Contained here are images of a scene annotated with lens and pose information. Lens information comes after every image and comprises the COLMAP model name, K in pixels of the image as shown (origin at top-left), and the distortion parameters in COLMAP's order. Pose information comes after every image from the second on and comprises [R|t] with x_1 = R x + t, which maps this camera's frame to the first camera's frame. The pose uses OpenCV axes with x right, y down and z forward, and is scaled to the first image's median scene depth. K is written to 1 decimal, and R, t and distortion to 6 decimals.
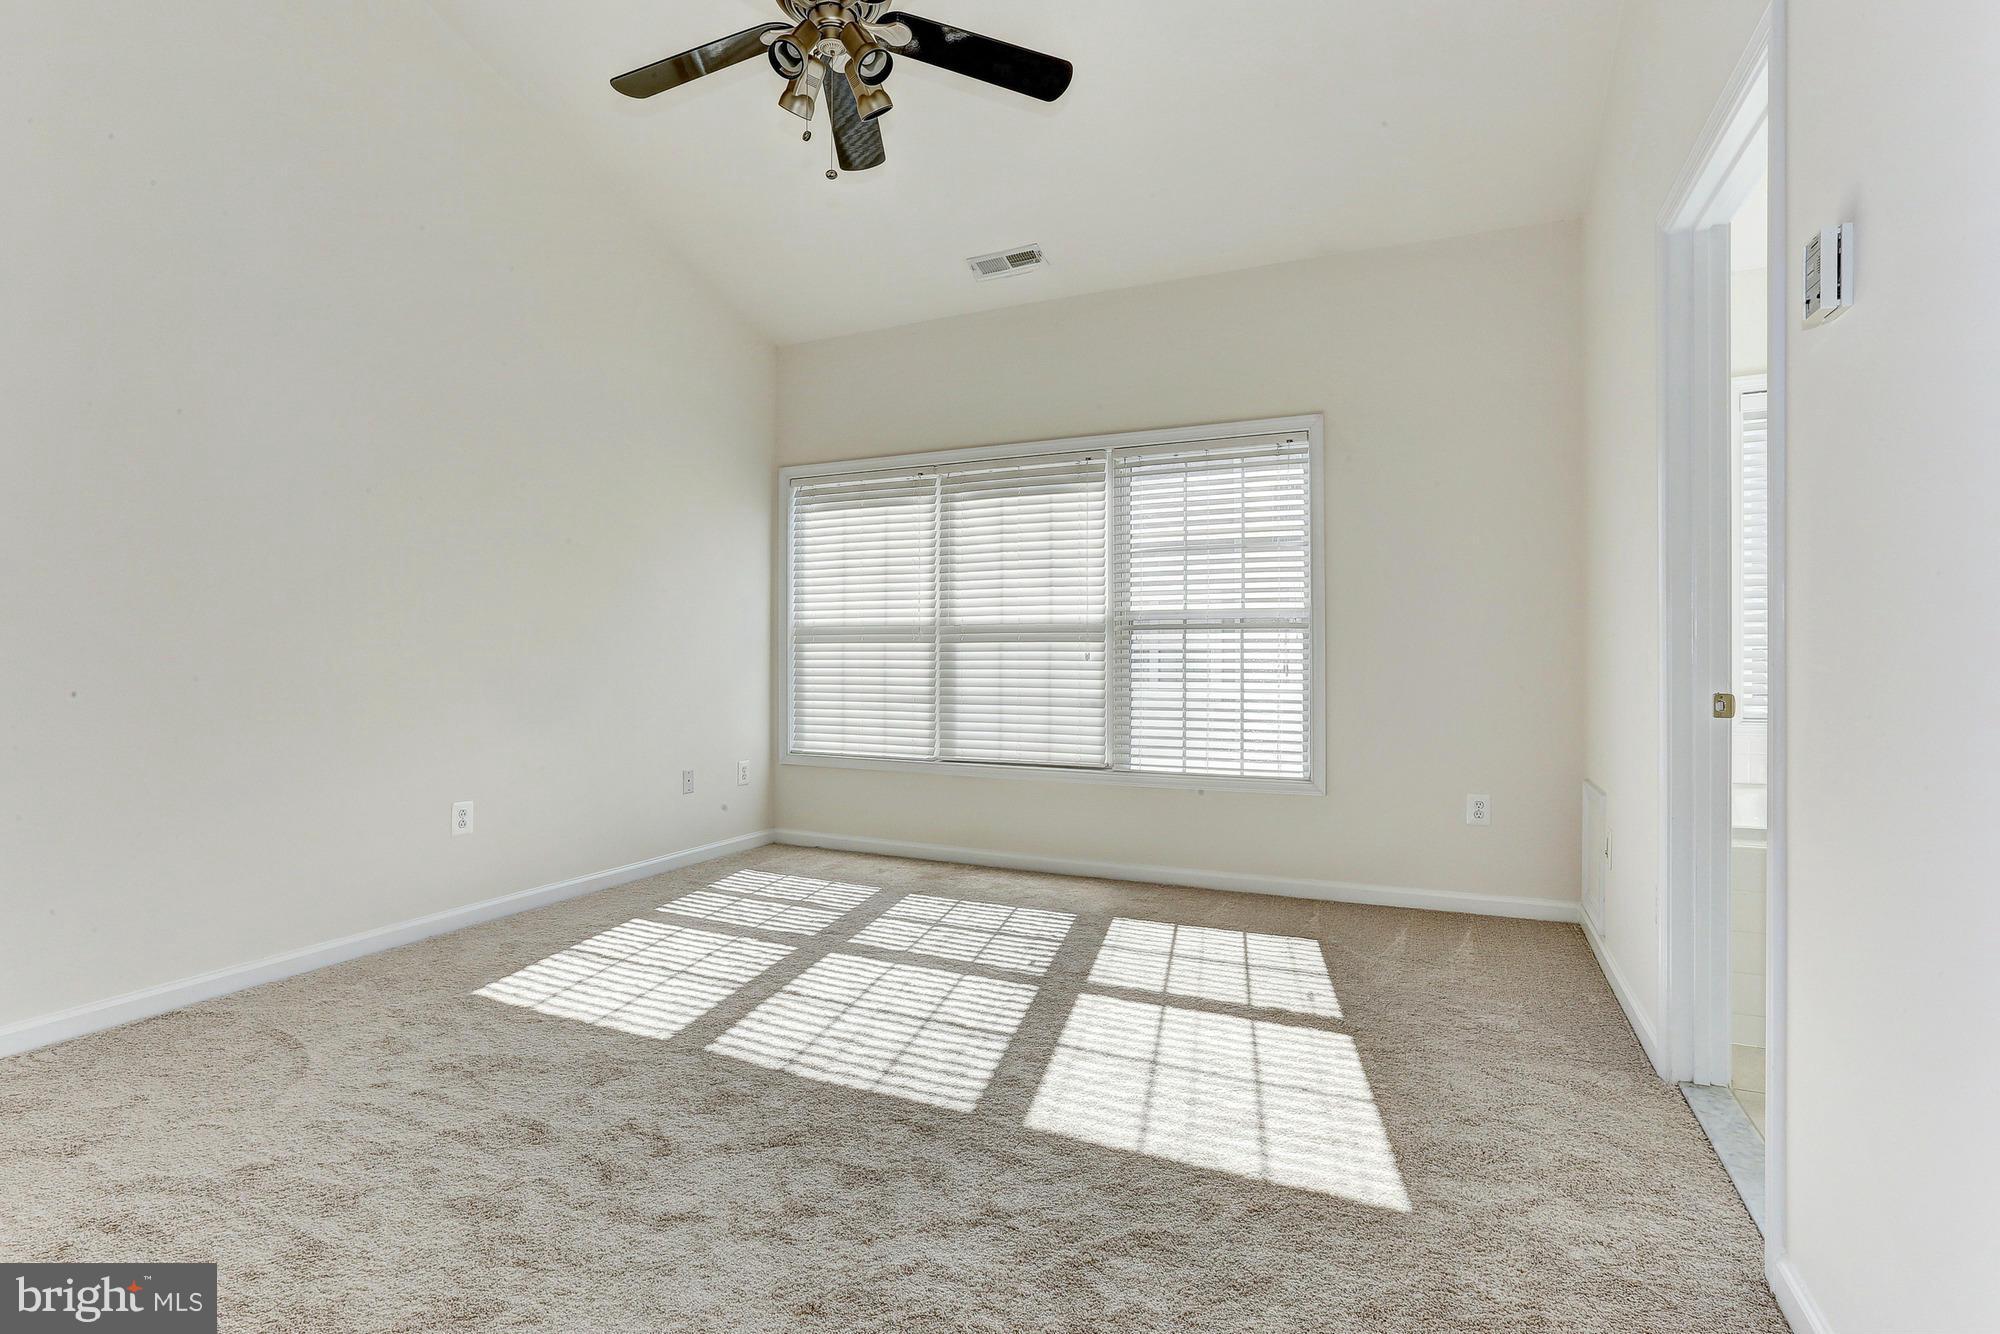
lens RADIAL K [[965.5, 0, 988.5], [0, 965.5, 649.3], [0, 0, 1]] dist [-0.059435, 0.034462]
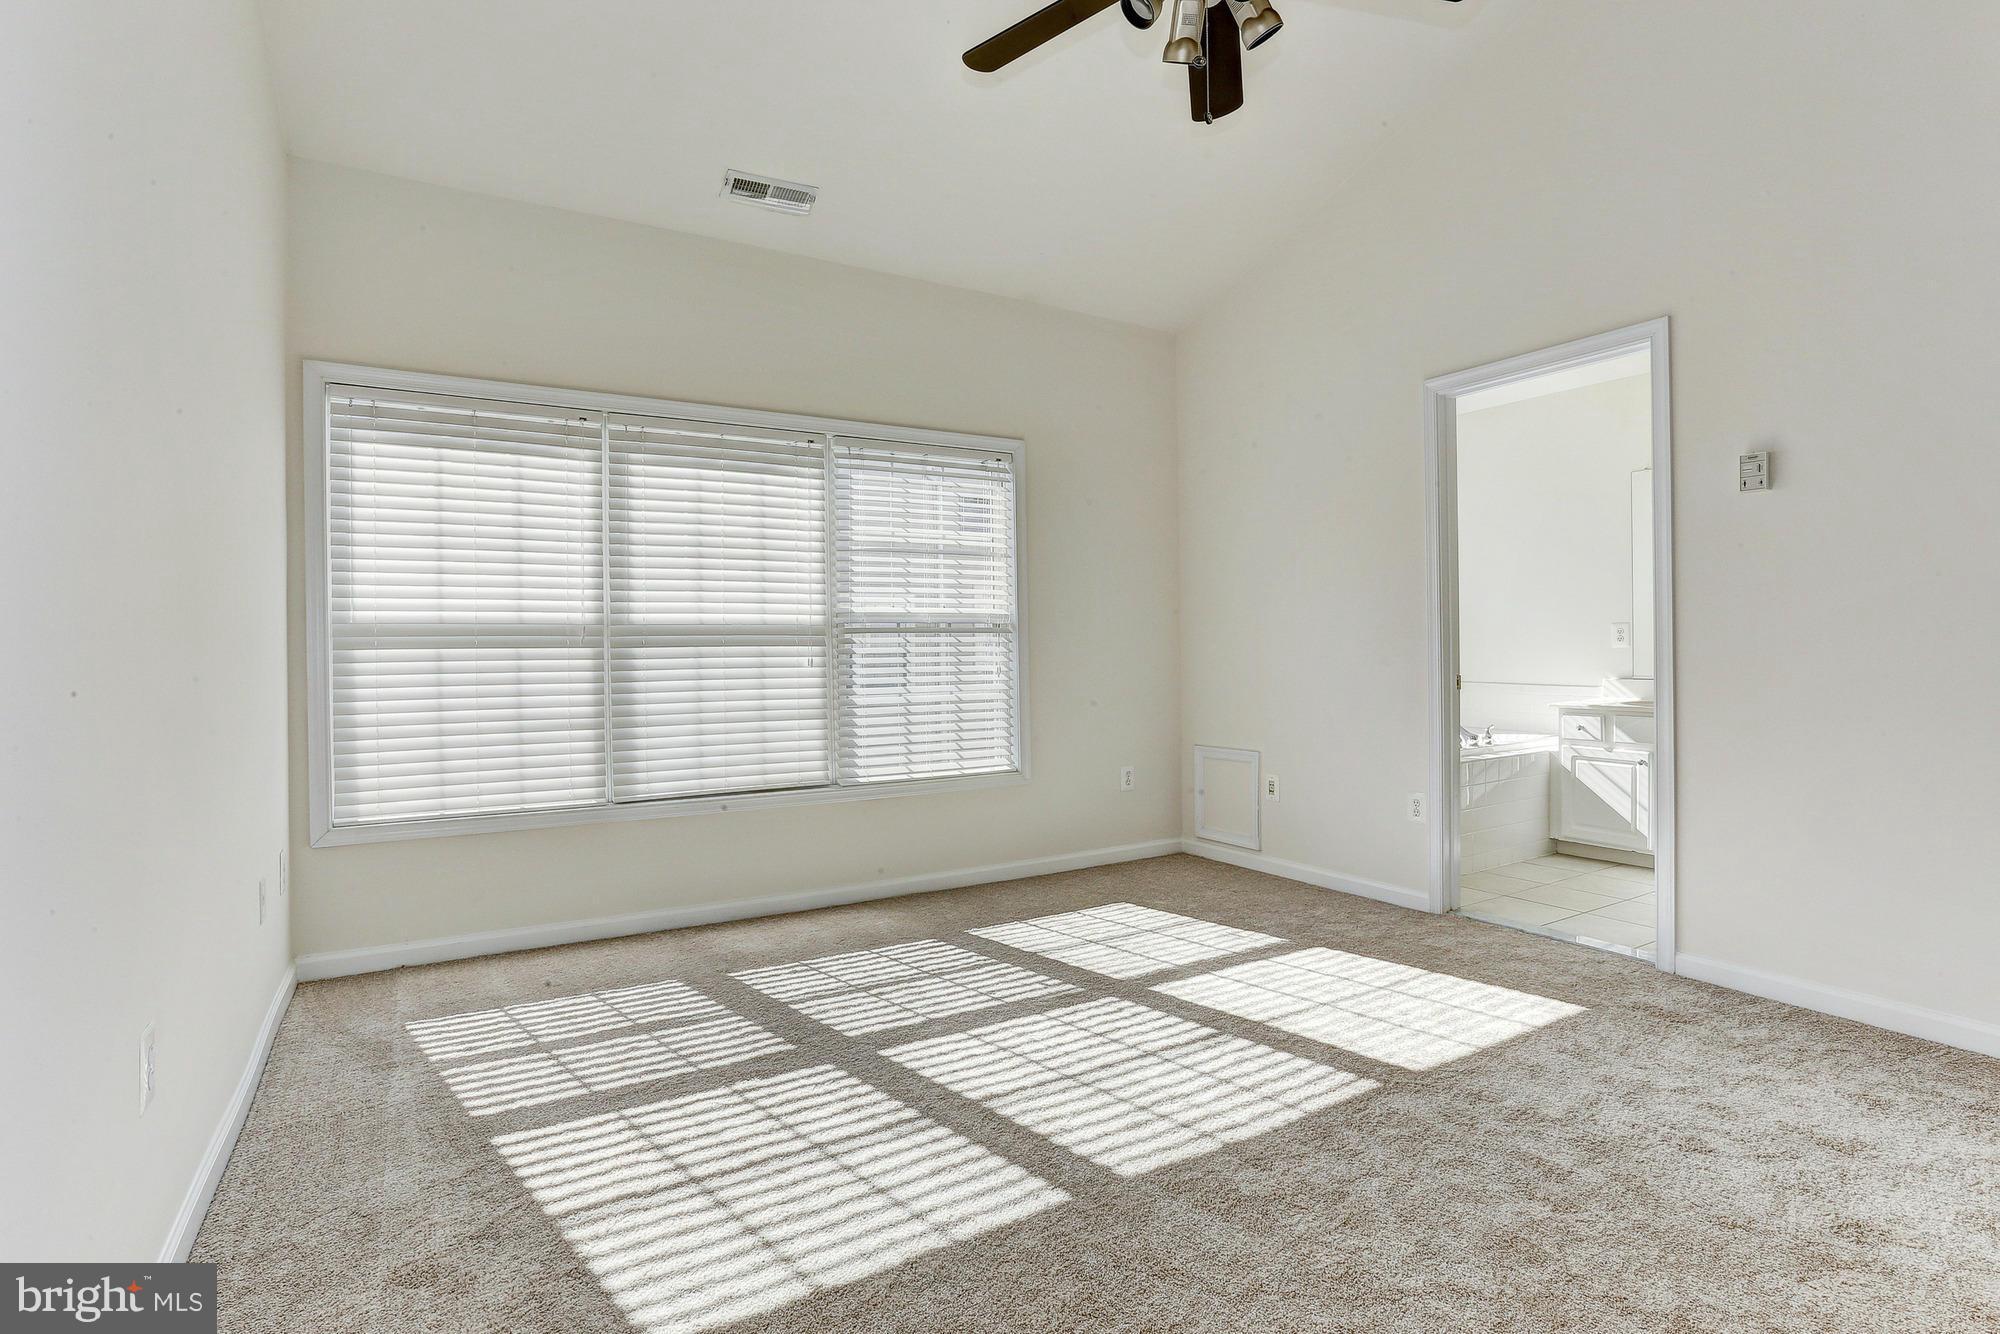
lens RADIAL K [[965.5, 0, 988.5], [0, 965.5, 649.3], [0, 0, 1]] dist [-0.059435, 0.034462]
pose [[0.563768, -0.004589, 0.825920, -0.667439], [0.010378, 0.999945, -0.001528, -0.001857], [-0.825868, 0.009433, 0.563785, 0.445573]]
